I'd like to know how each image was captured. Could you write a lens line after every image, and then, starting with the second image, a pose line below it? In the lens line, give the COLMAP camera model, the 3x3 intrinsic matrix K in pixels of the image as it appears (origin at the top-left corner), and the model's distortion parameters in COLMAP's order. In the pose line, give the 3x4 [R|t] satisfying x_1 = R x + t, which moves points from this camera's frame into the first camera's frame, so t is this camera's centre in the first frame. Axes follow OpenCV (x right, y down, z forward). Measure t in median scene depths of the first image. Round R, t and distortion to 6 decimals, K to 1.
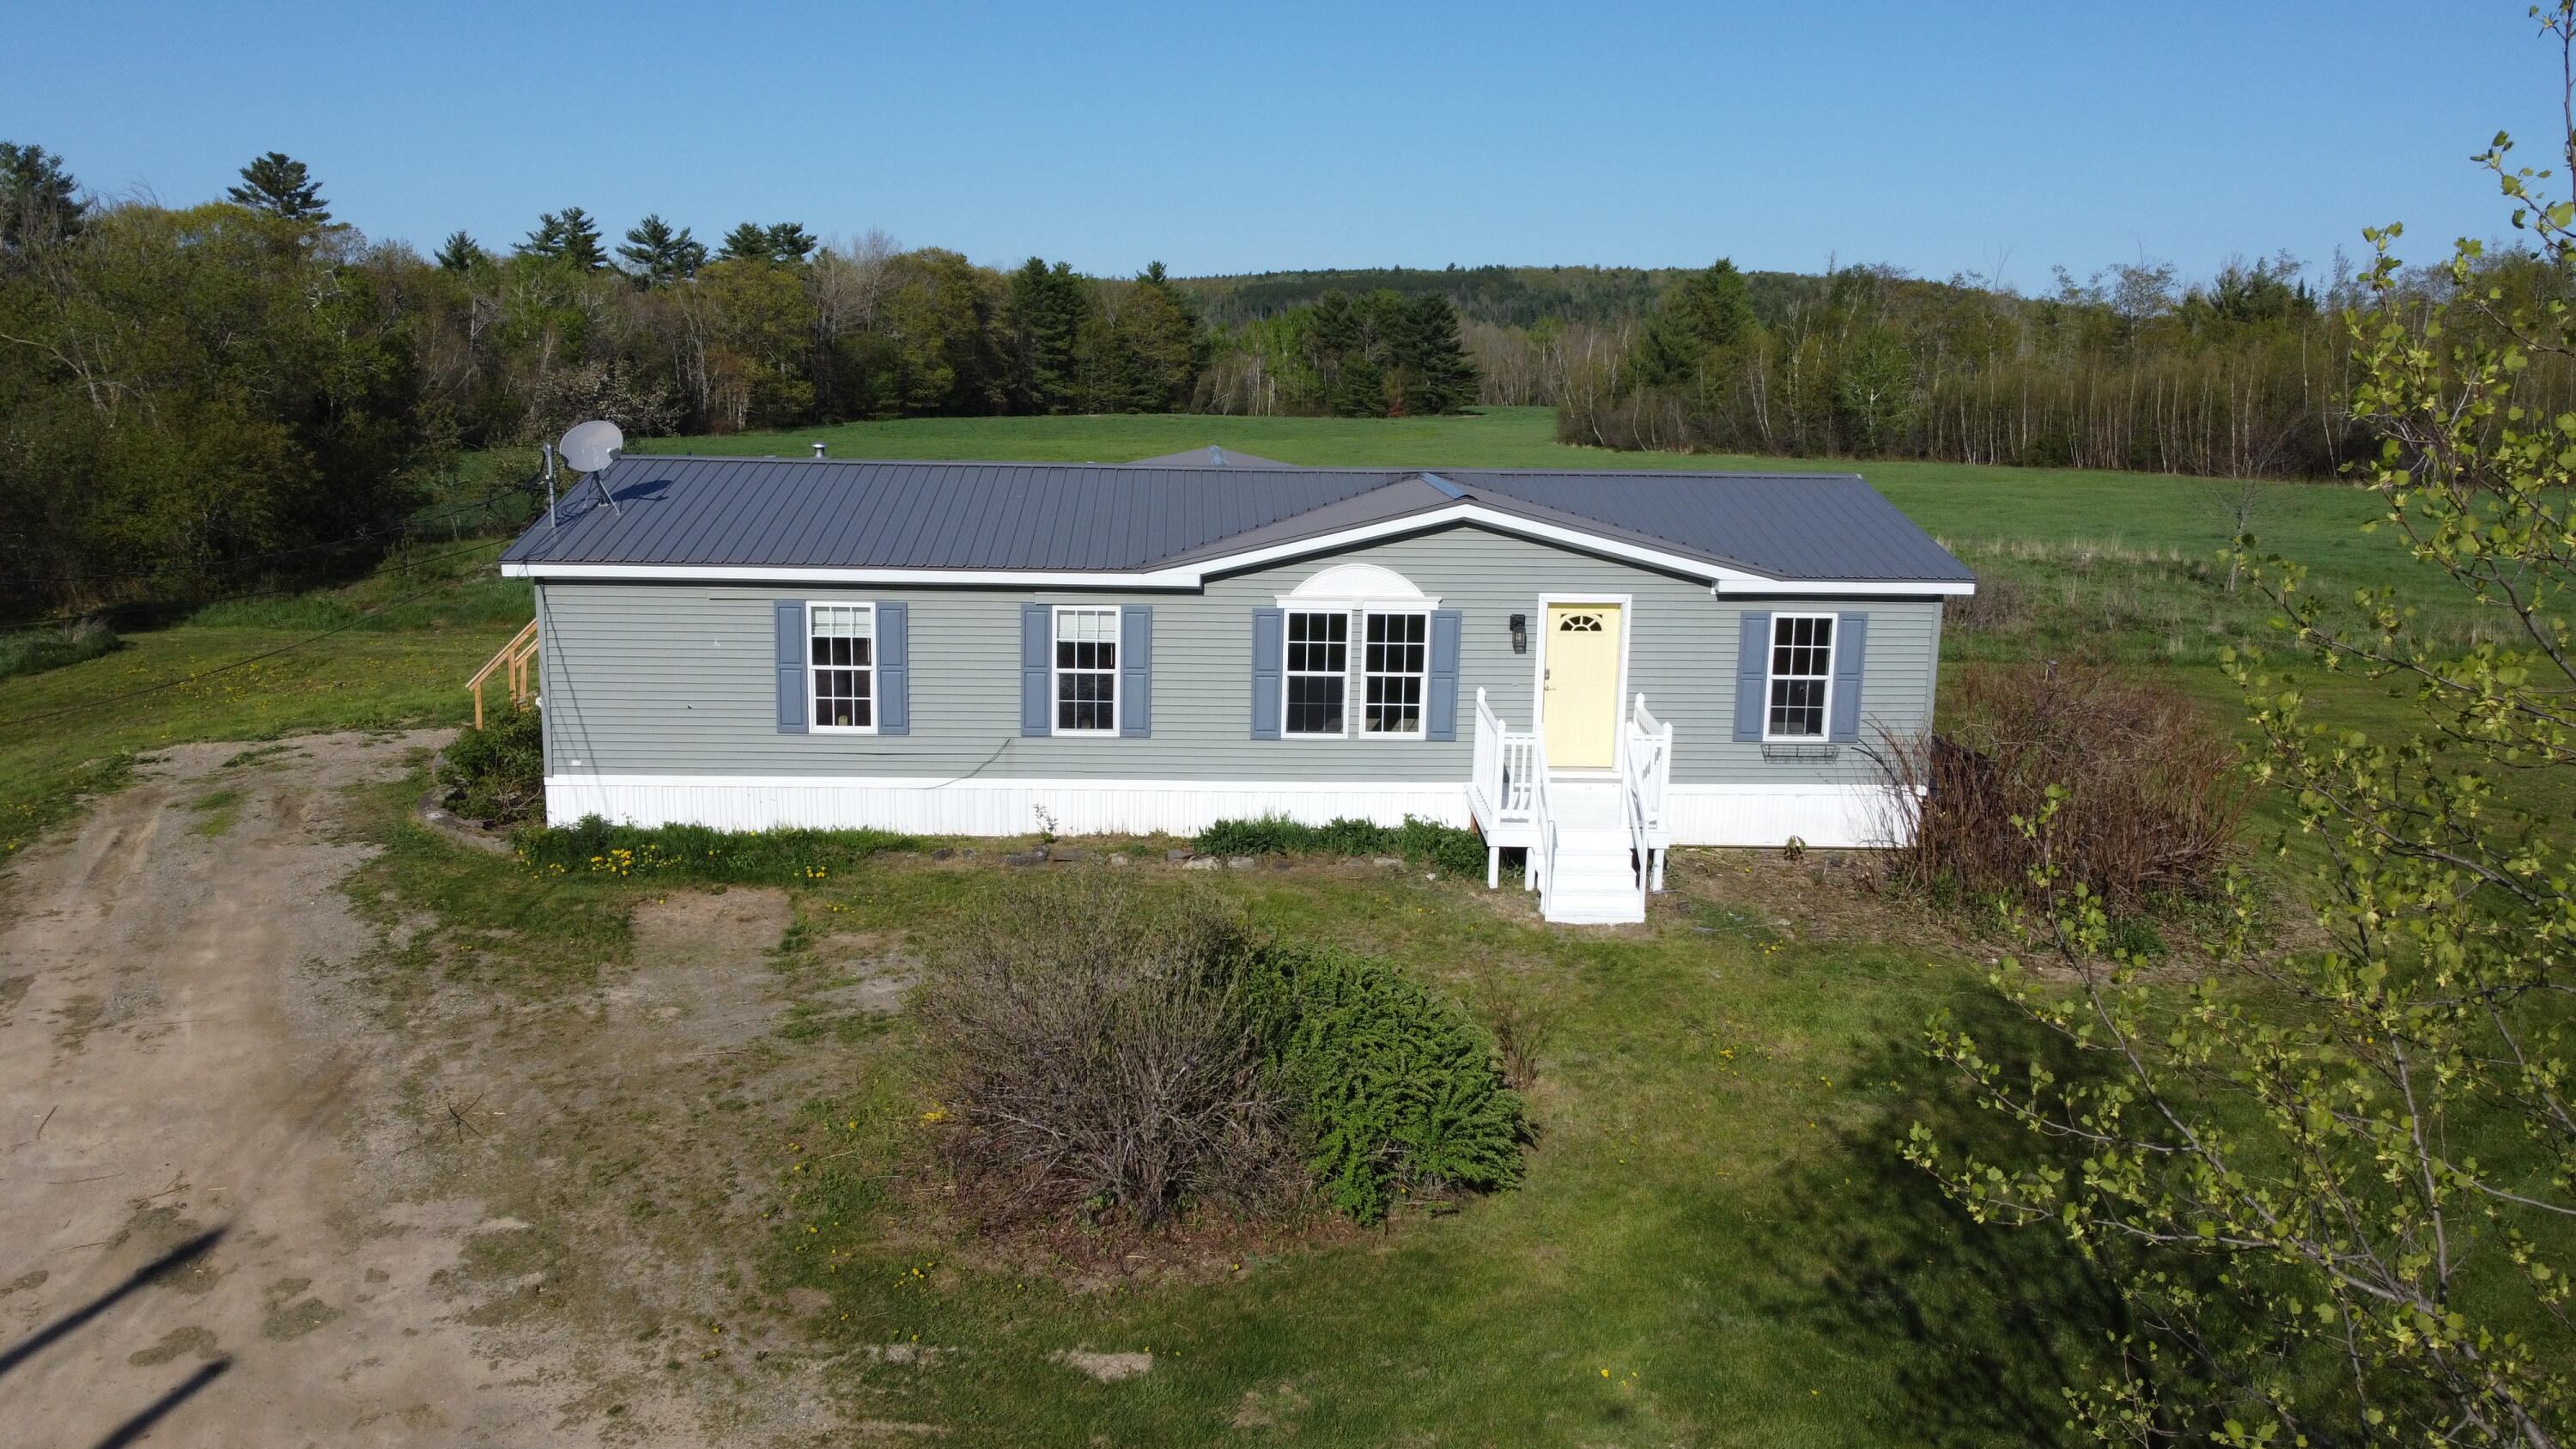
lens RADIAL K [[1957.7, 0, 1278.8], [0, 1957.7, 721.3], [0, 0, 1]] dist [0.000310, -0.010081]
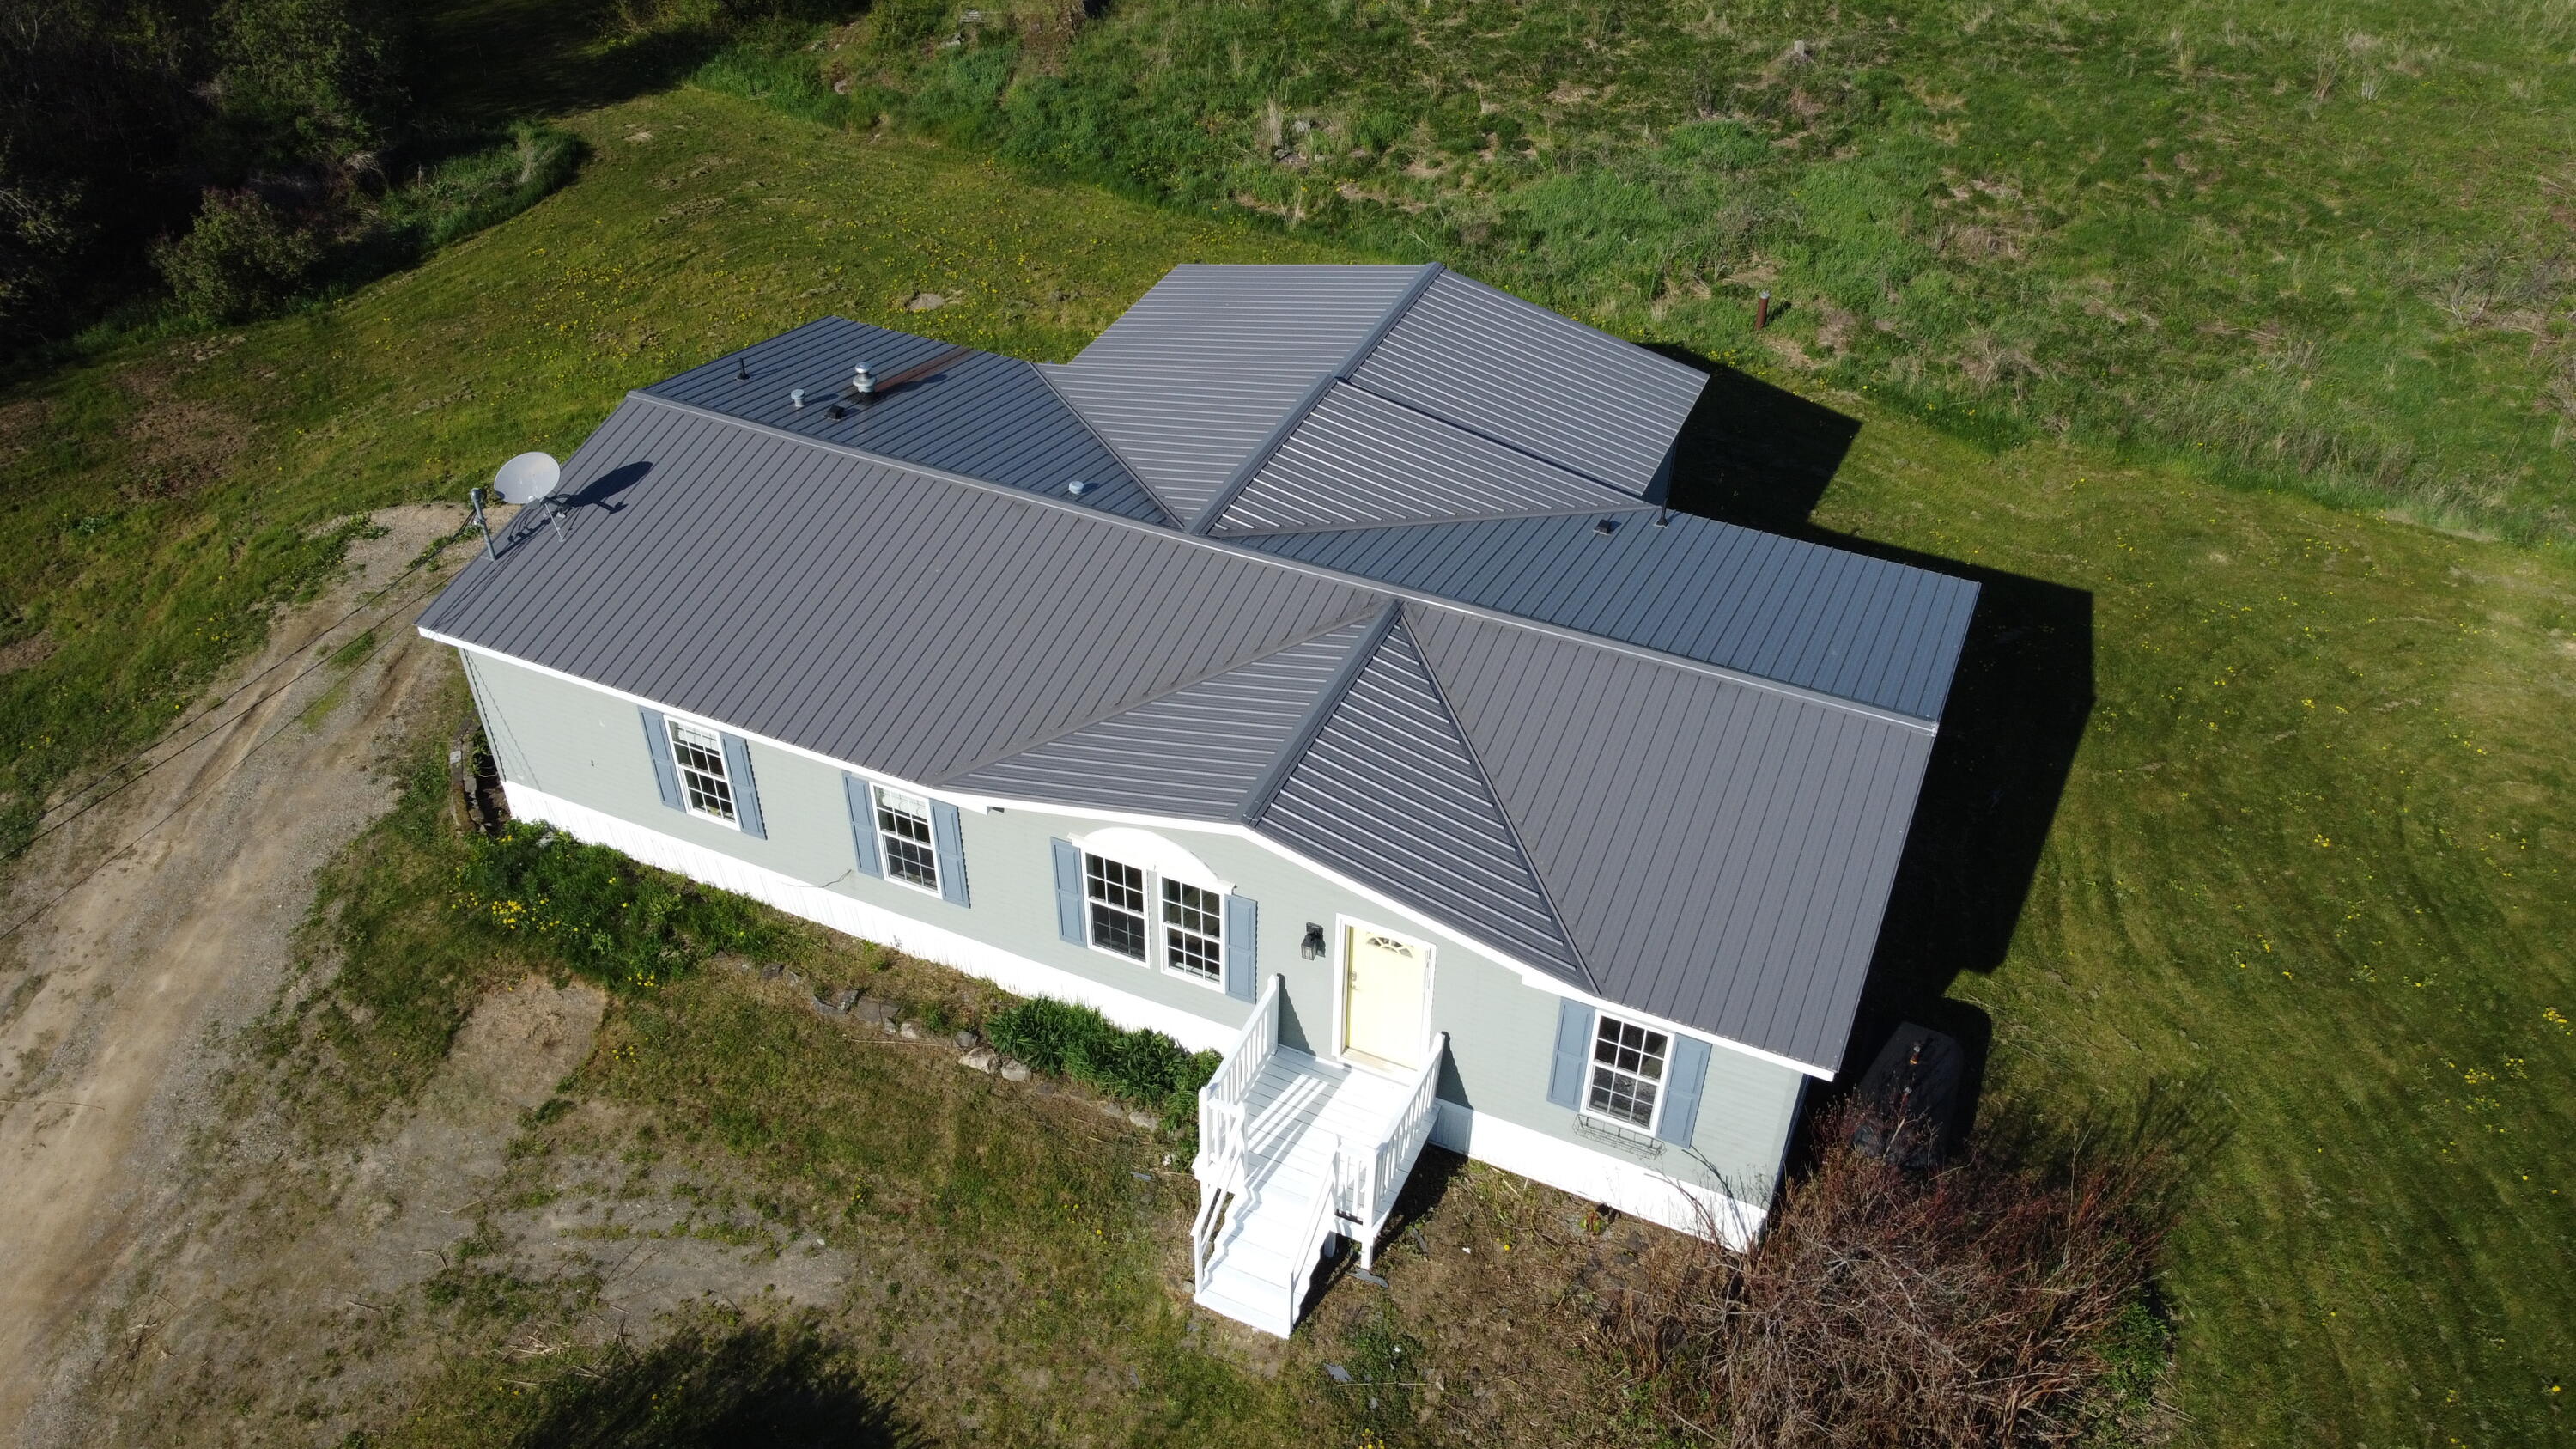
lens RADIAL K [[1957.7, 0, 1278.8], [0, 1957.7, 721.3], [0, 0, 1]] dist [0.000310, -0.010081]
pose [[0.893279, 0.271076, -0.358567, 0.399153], [-0.074996, 0.876394, 0.475720, -0.552745], [0.443202, -0.398060, 0.803194, 0.319631]]
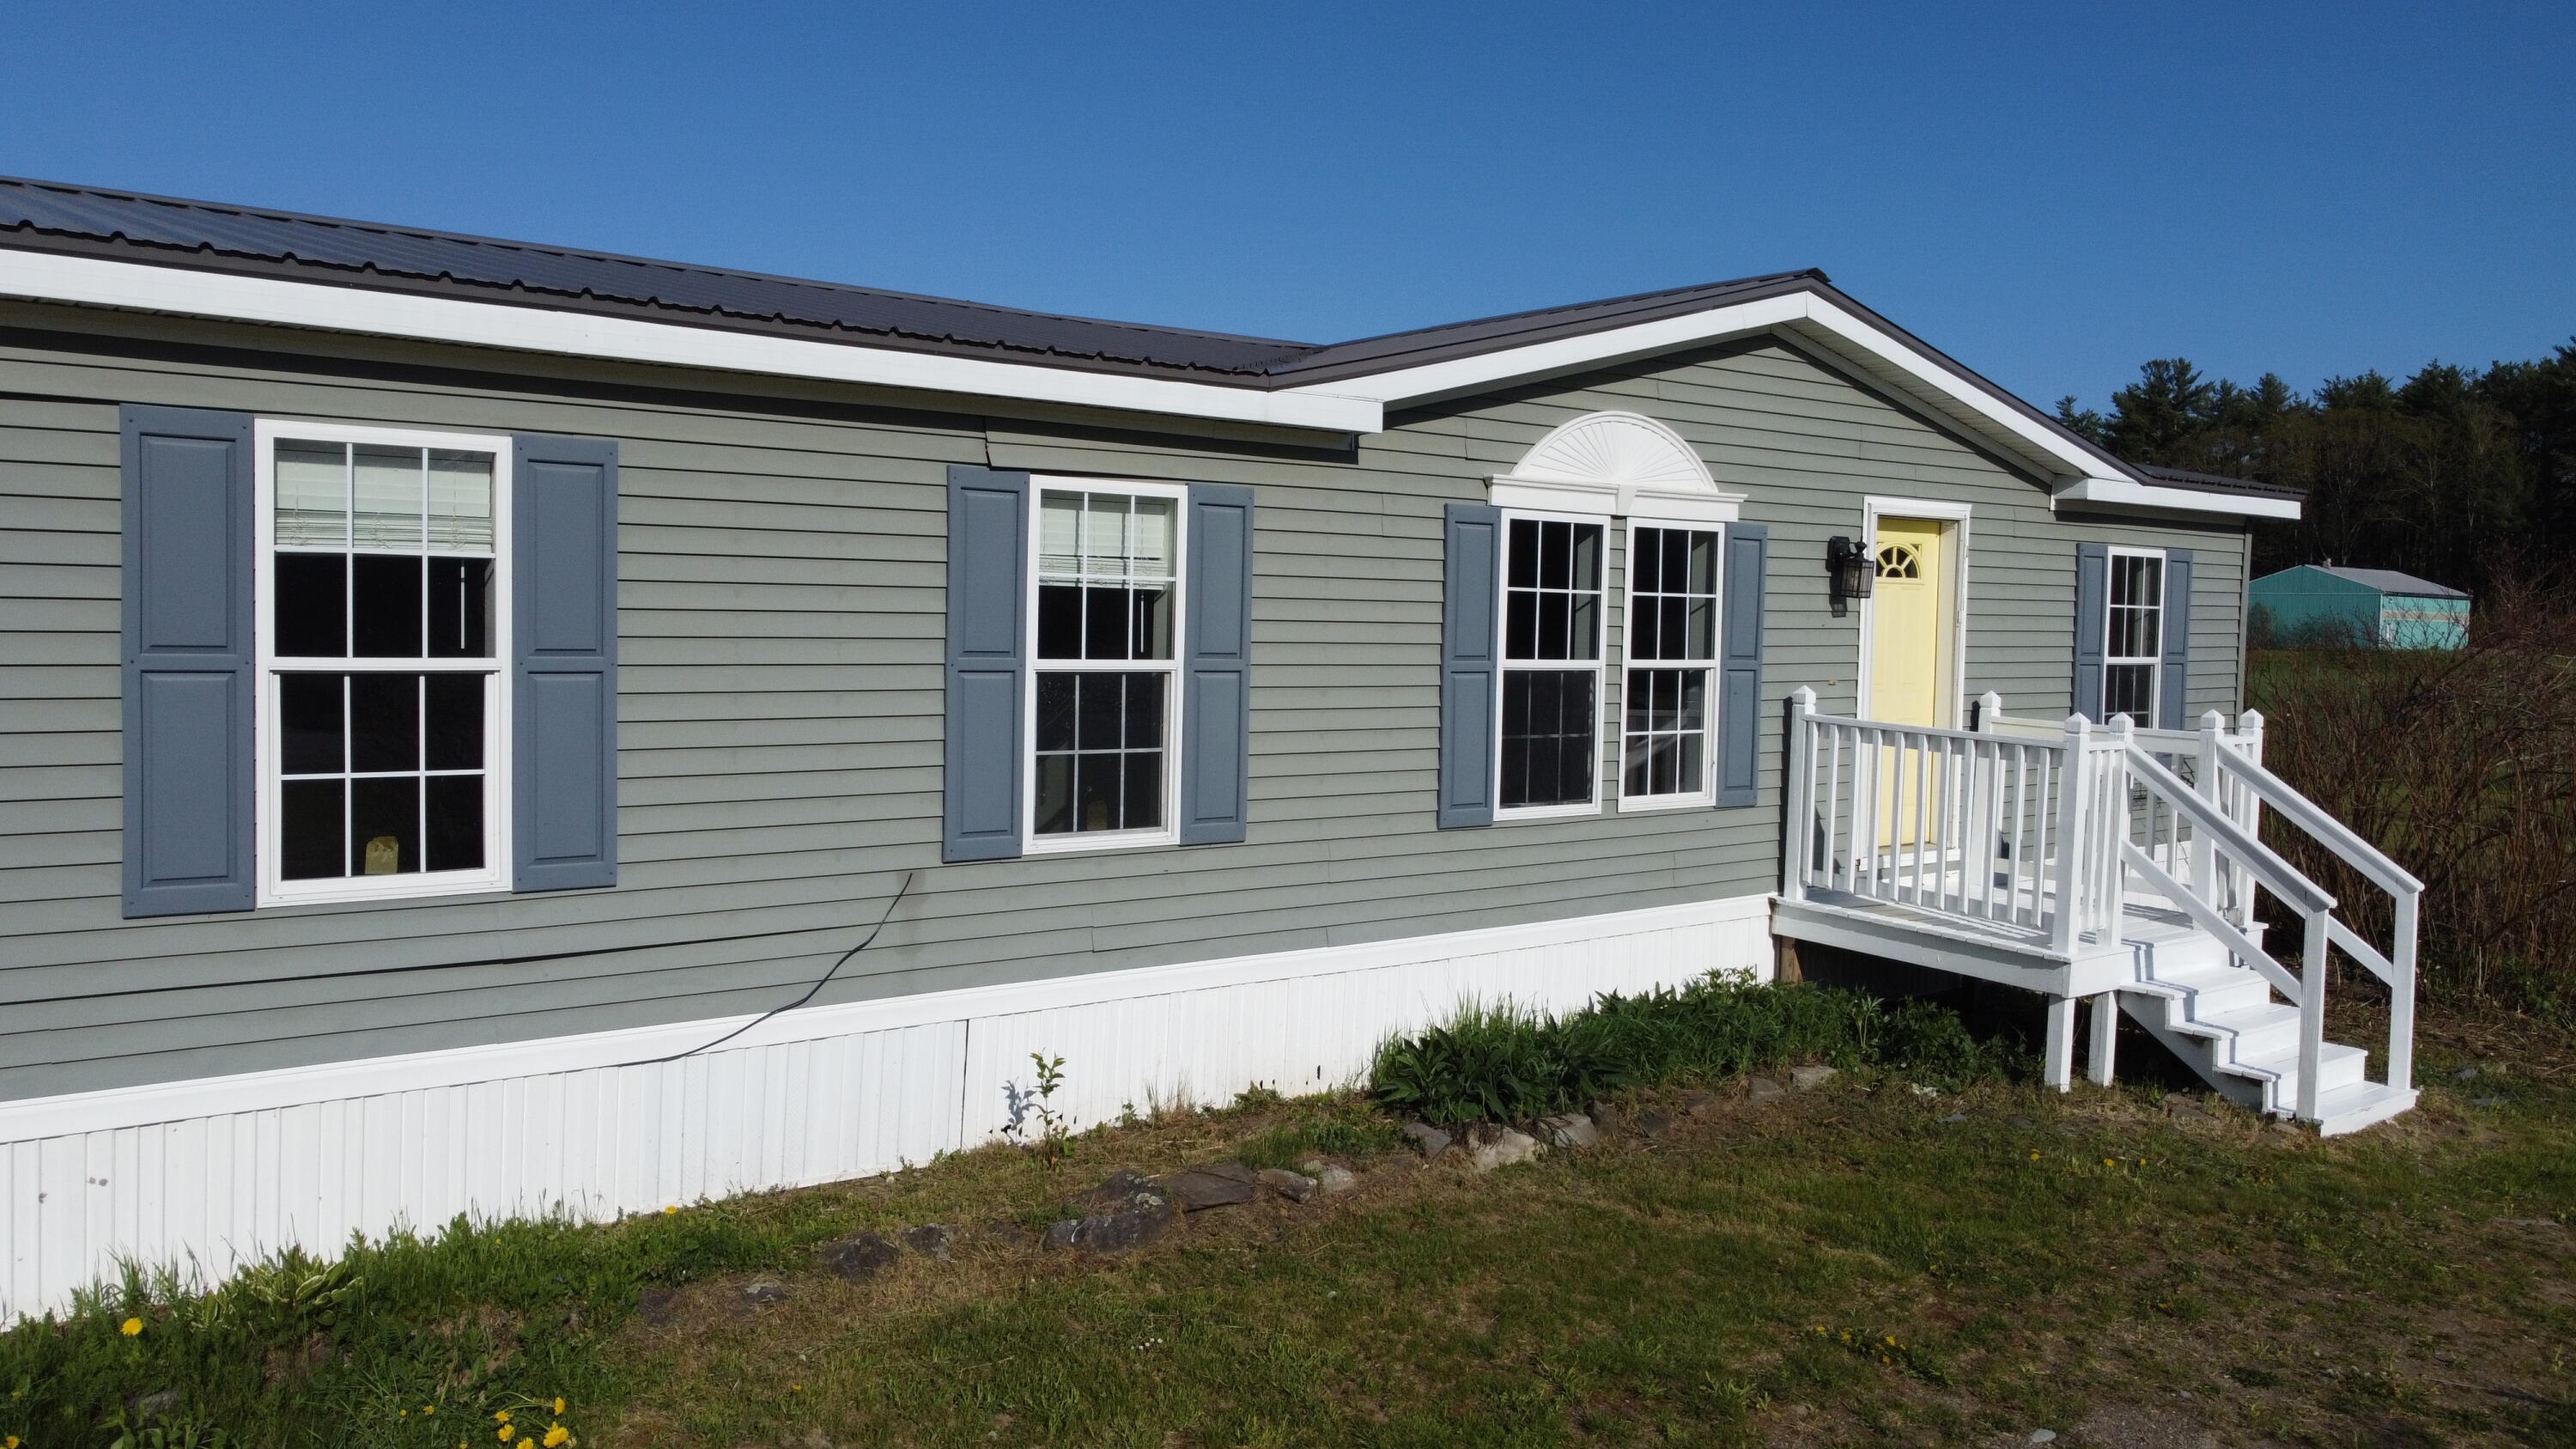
lens RADIAL K [[1957.7, 0, 1278.8], [0, 1957.7, 721.3], [0, 0, 1]] dist [0.000310, -0.010081]
pose [[0.809863, -0.036438, 0.585487, -0.281293], [0.109658, 0.989880, -0.090076, 0.020141], [-0.576279, 0.137152, 0.805662, 0.690376]]
